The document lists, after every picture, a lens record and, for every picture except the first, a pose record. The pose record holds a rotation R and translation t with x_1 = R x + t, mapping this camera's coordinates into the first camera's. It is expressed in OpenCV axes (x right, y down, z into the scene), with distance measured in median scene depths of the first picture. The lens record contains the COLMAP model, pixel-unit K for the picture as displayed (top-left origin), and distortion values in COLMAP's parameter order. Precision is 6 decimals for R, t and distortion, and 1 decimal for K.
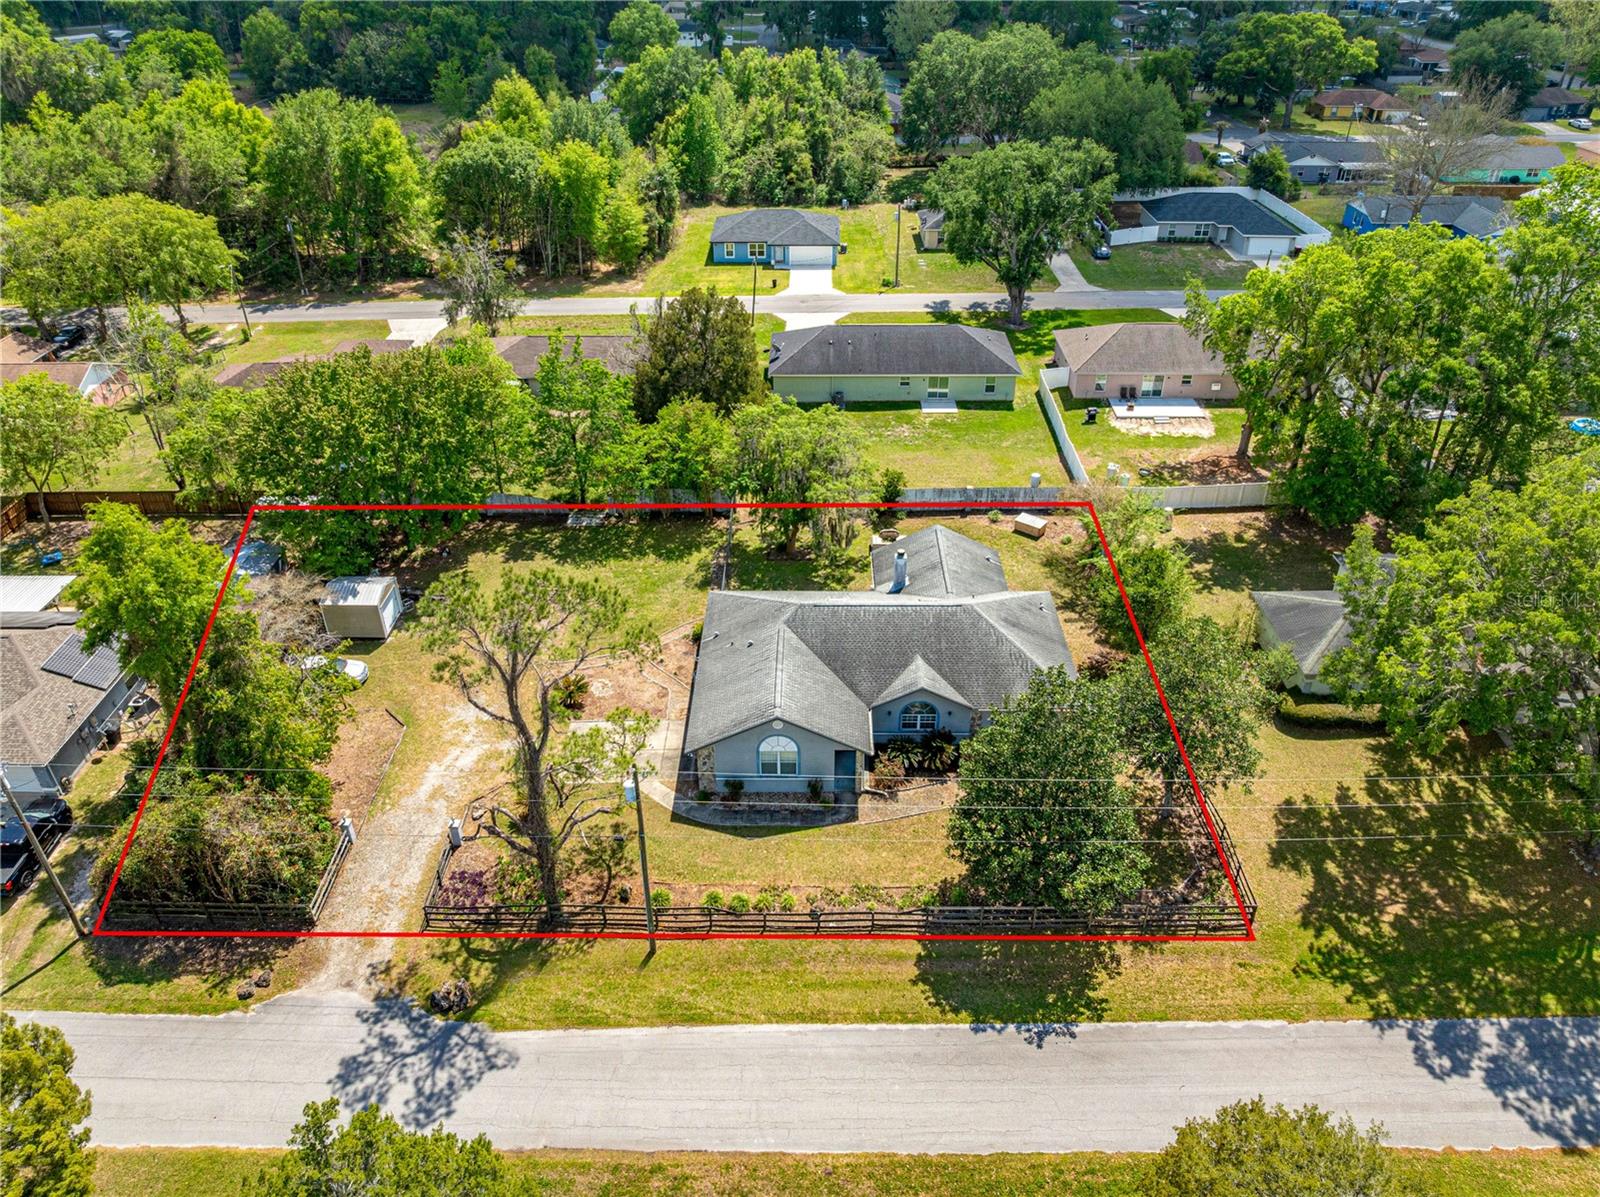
lens RADIAL K [[1121.4, 0, 800.0], [0, 1121.4, 598.5], [0, 0, 1]] dist [-0.033514, 0.000072]
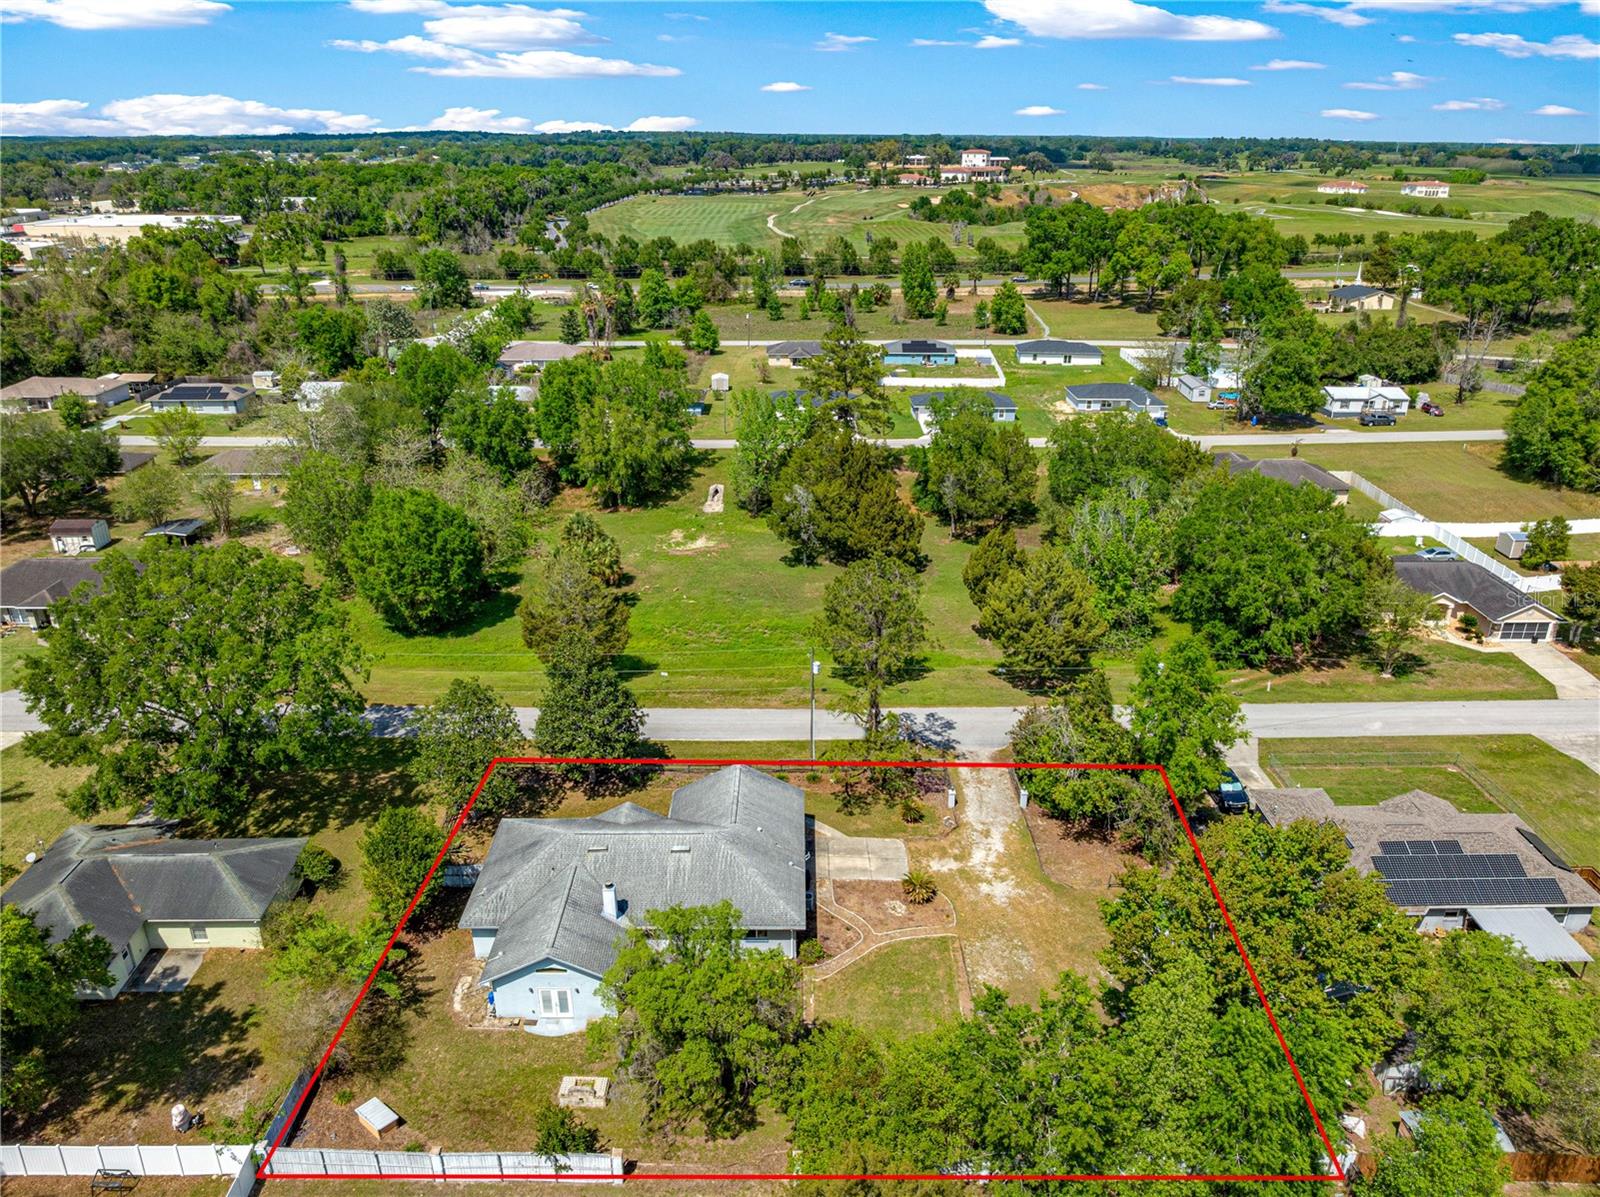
lens RADIAL K [[1121.4, 0, 800.0], [0, 1121.4, 598.5], [0, 0, 1]] dist [-0.033514, 0.000072]
pose [[-0.999838, 0.009487, -0.015308, -0.054290], [-0.007183, 0.569415, 0.822019, -0.850326], [0.016515, 0.821995, -0.569255, 1.156771]]
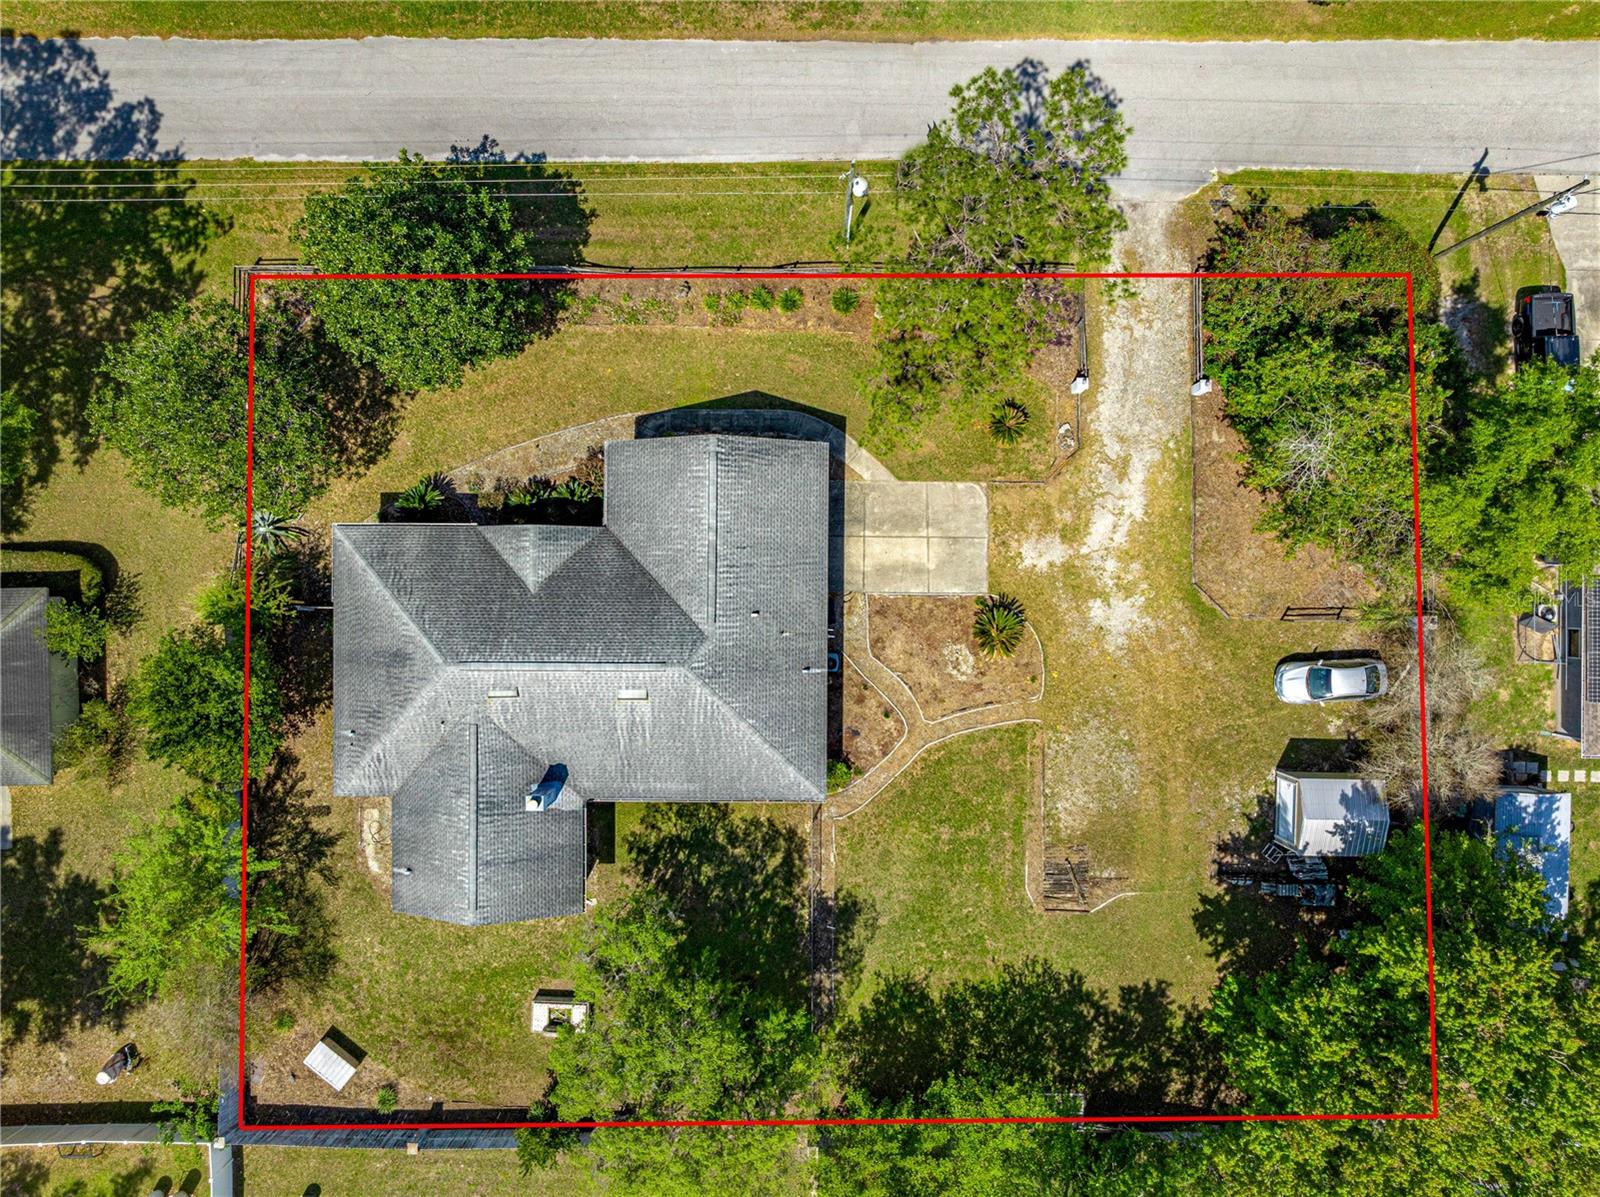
lens RADIAL K [[1121.4, 0, 800.0], [0, 1121.4, 598.5], [0, 0, 1]] dist [-0.033514, 0.000072]
pose [[-0.999904, 0.008289, 0.011062, -0.062838], [0.004920, -0.534415, 0.845208, -0.455109], [0.012917, 0.845182, 0.534323, 0.464818]]
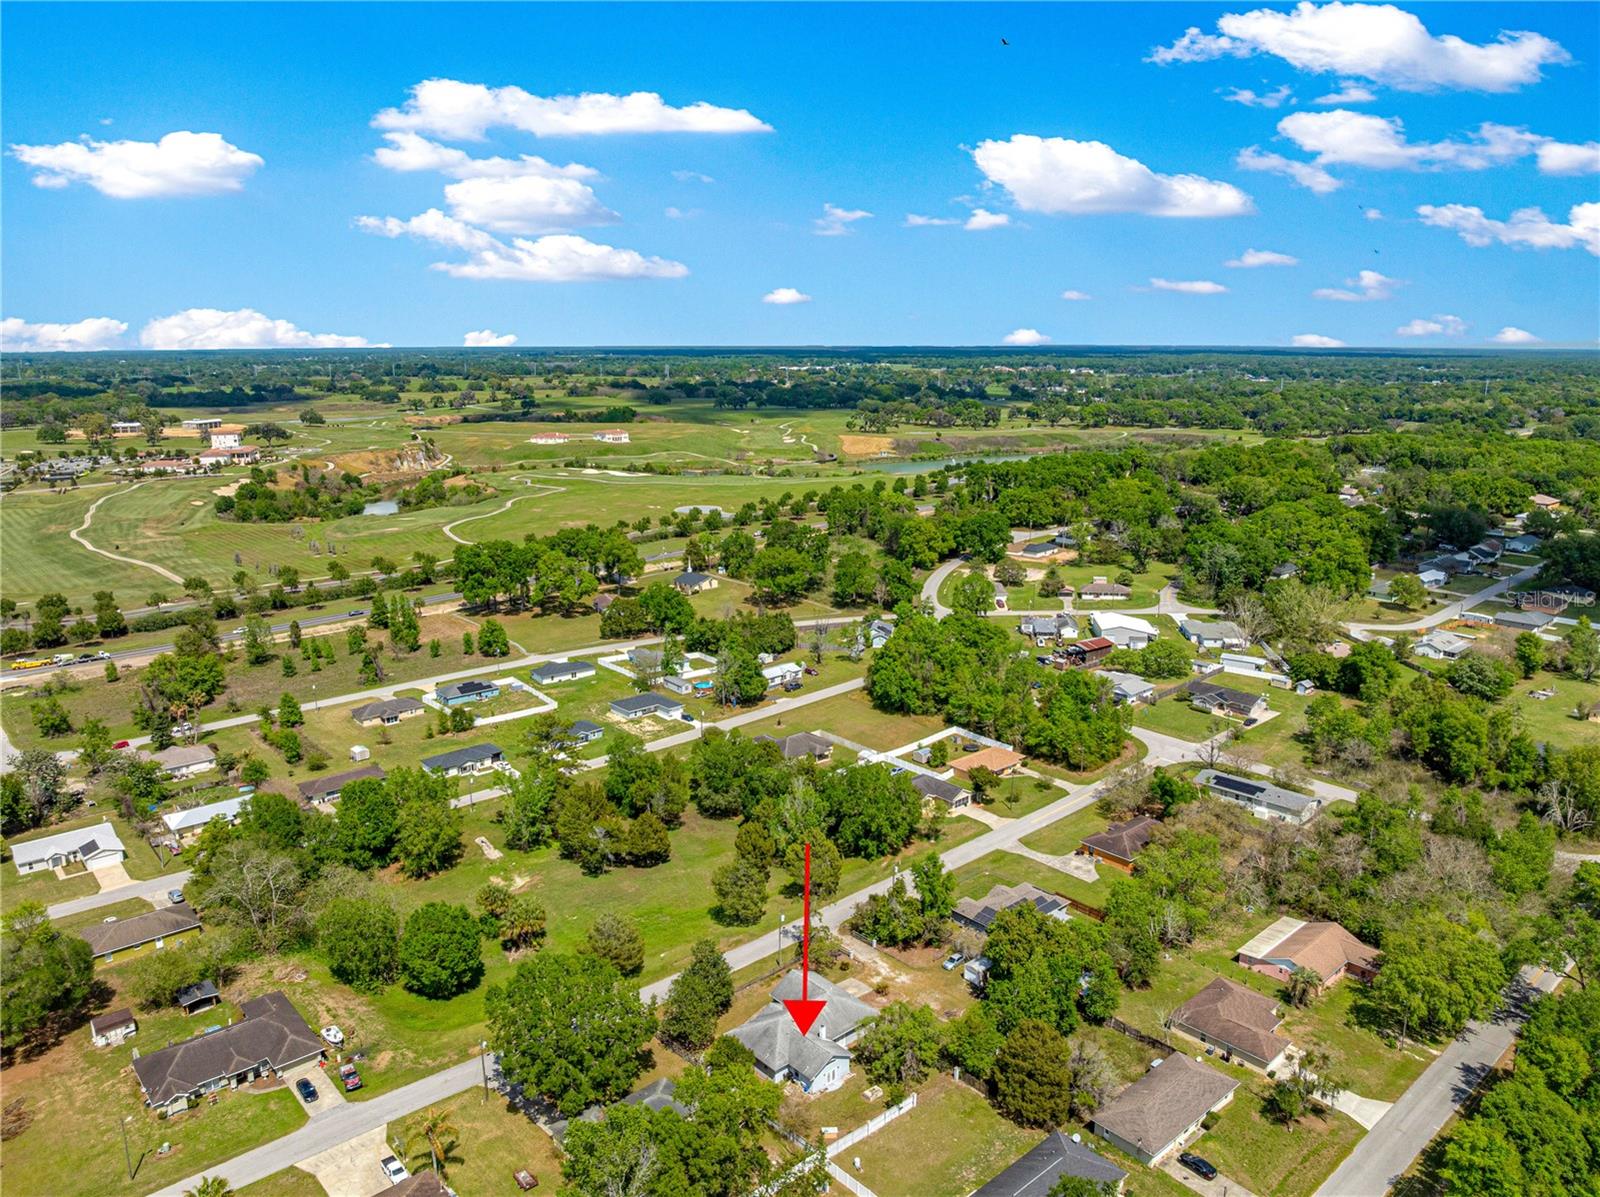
lens RADIAL K [[1121.4, 0, 800.0], [0, 1121.4, 598.5], [0, 0, 1]] dist [-0.033514, 0.000072]
pose [[-0.744397, 0.156640, -0.649105, 1.308529], [-0.352223, 0.733745, 0.580997, -1.774203], [0.567285, 0.661122, -0.491025, 1.314198]]
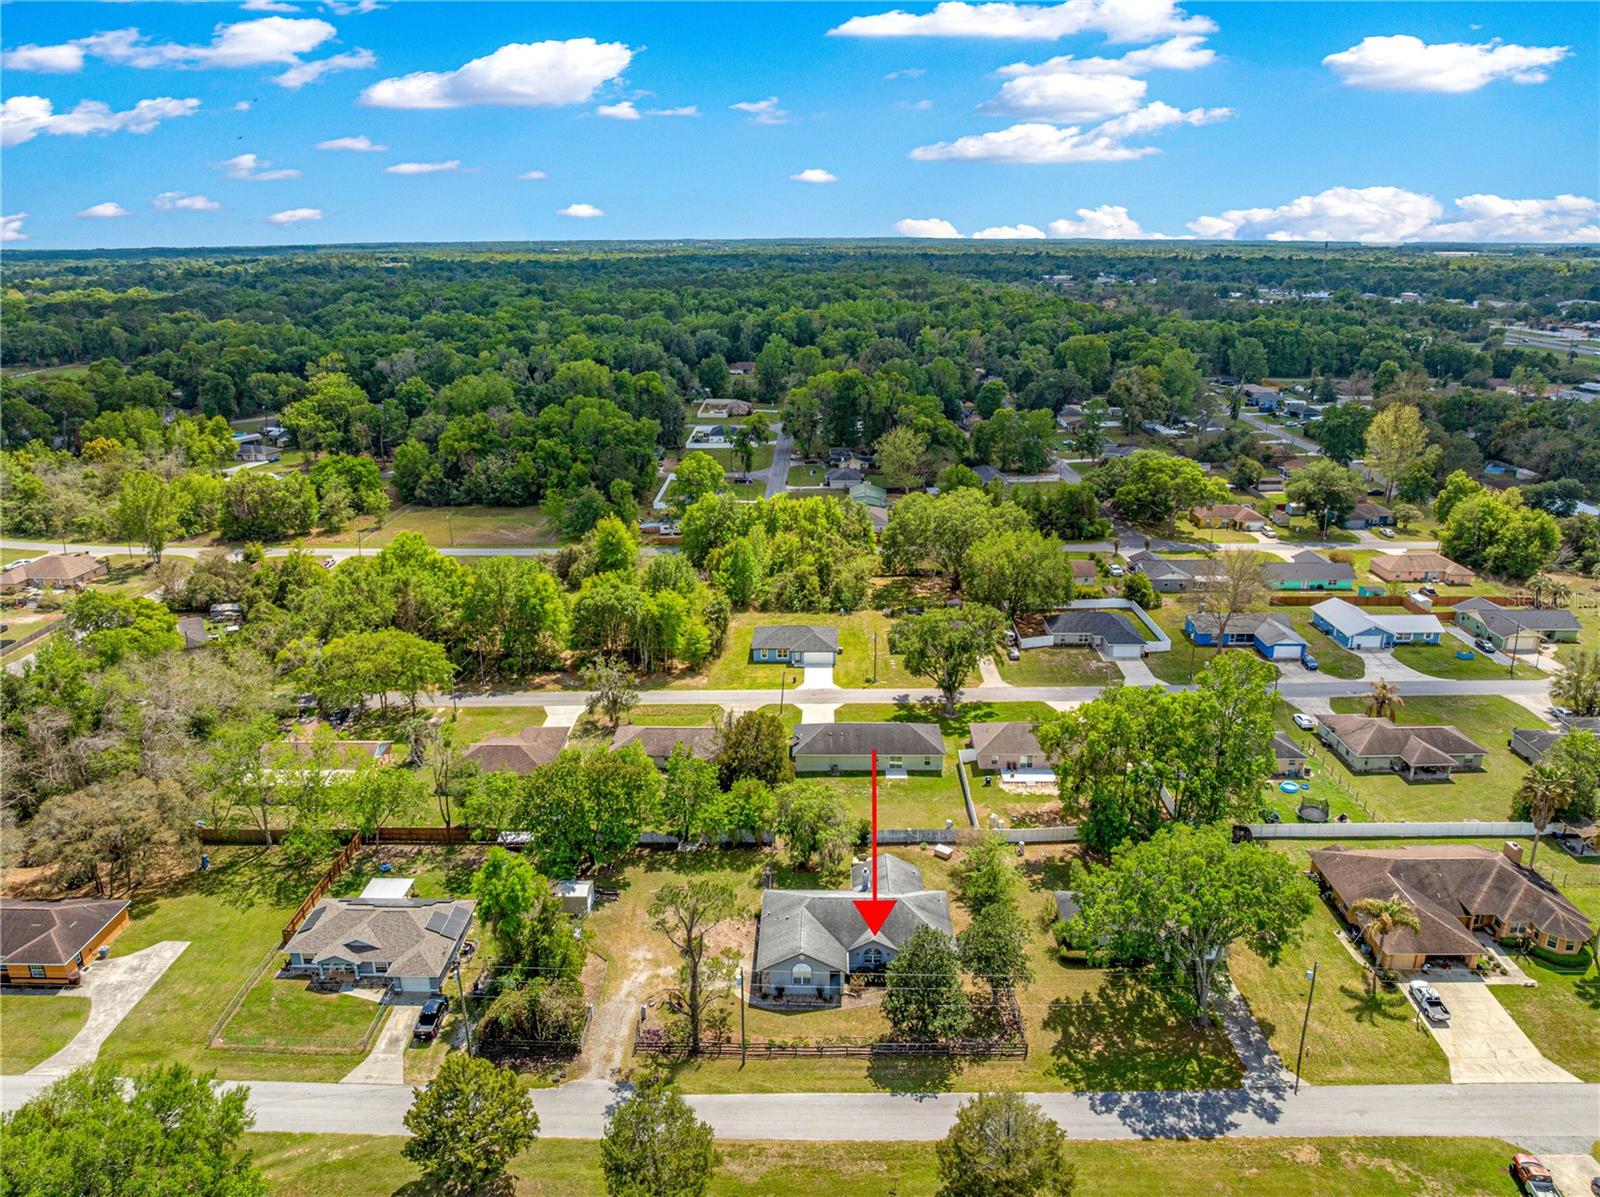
lens RADIAL K [[1125.2, 0, 800.0], [0, 1125.2, 598.5], [0, 0, 1]] dist [-0.010991, -0.078044]
pose [[0.999966, 0.002561, -0.007795, -0.006153], [-0.004469, 0.966749, -0.255688, 0.002239], [0.006881, 0.255714, 0.966728, -0.817536]]
